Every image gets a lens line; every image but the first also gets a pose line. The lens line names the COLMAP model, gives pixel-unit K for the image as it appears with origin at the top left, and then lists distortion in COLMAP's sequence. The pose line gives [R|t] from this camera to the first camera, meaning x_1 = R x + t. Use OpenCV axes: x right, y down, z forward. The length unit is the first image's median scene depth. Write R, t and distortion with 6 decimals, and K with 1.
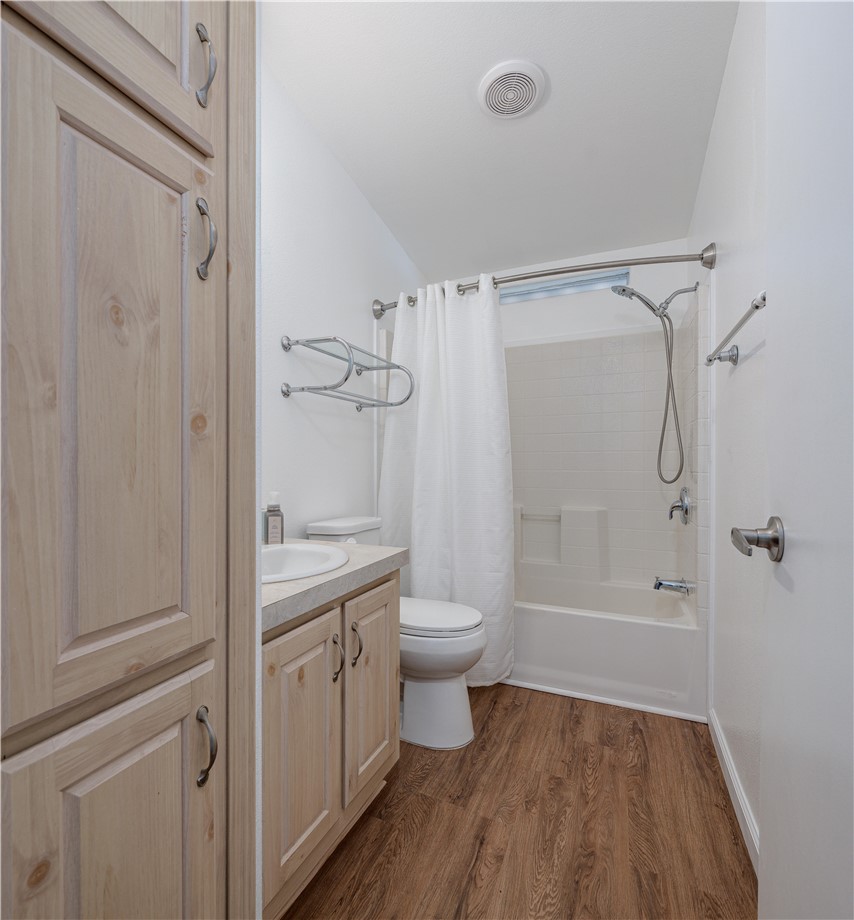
lens RADIAL K [[454.0, 0, 395.8], [0, 454.0, 470.4], [0, 0, 1]] dist [0.001087, -0.000694]
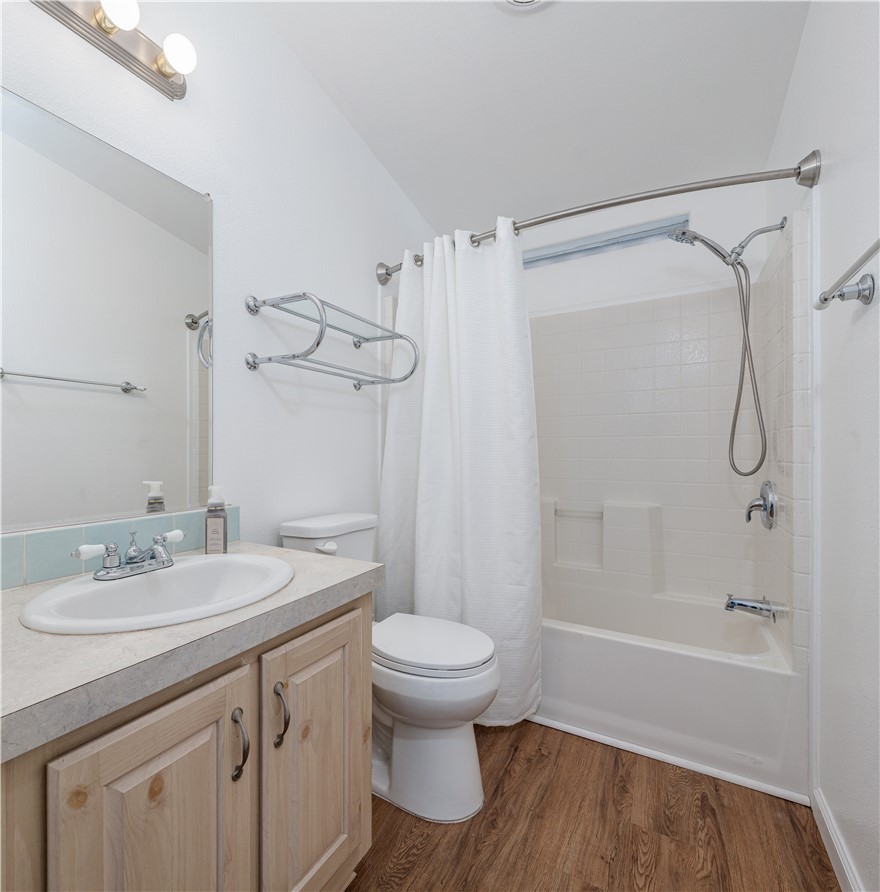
lens RADIAL K [[454.9, 0, 383.4], [0, 454.9, 453.2], [0, 0, 1]] dist [-0.001259, -0.000021]
pose [[0.994283, 0.001122, -0.106770, 0.068115], [-0.002046, 0.999961, -0.008546, -0.002430], [0.106756, 0.008716, 0.994247, 0.165001]]
